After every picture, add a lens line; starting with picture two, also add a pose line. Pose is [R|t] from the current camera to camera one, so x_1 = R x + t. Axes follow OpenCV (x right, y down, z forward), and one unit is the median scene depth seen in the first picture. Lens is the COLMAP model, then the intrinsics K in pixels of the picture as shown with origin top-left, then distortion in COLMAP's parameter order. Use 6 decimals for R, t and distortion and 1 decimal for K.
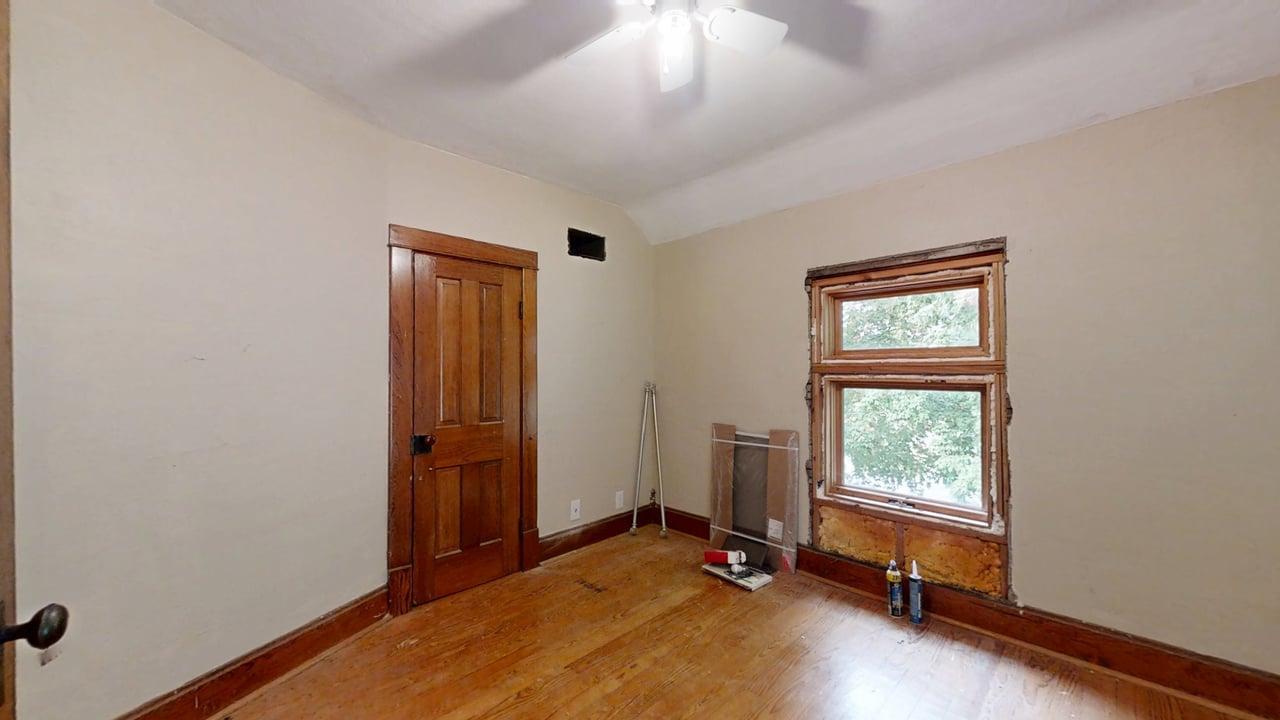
lens RADIAL K [[470.6, 0, 641.3], [0, 470.6, 360.9], [0, 0, 1]] dist [0.002571, -0.000312]
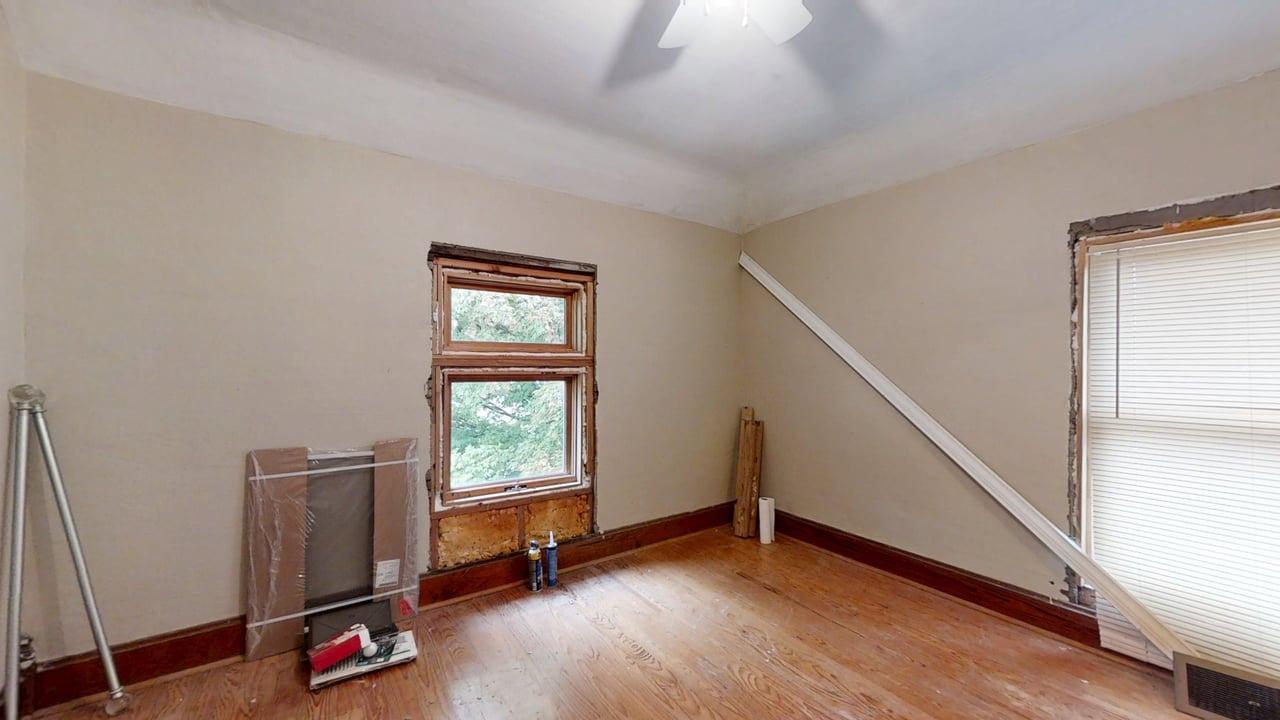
lens RADIAL K [[470.6, 0, 641.3], [0, 470.6, 360.9], [0, 0, 1]] dist [0.002571, -0.000312]
pose [[0.167959, 0.010991, 0.985733, -0.440778], [-0.023596, 0.999696, -0.007126, 0.015060], [-0.985512, -0.022063, 0.168167, 0.530106]]
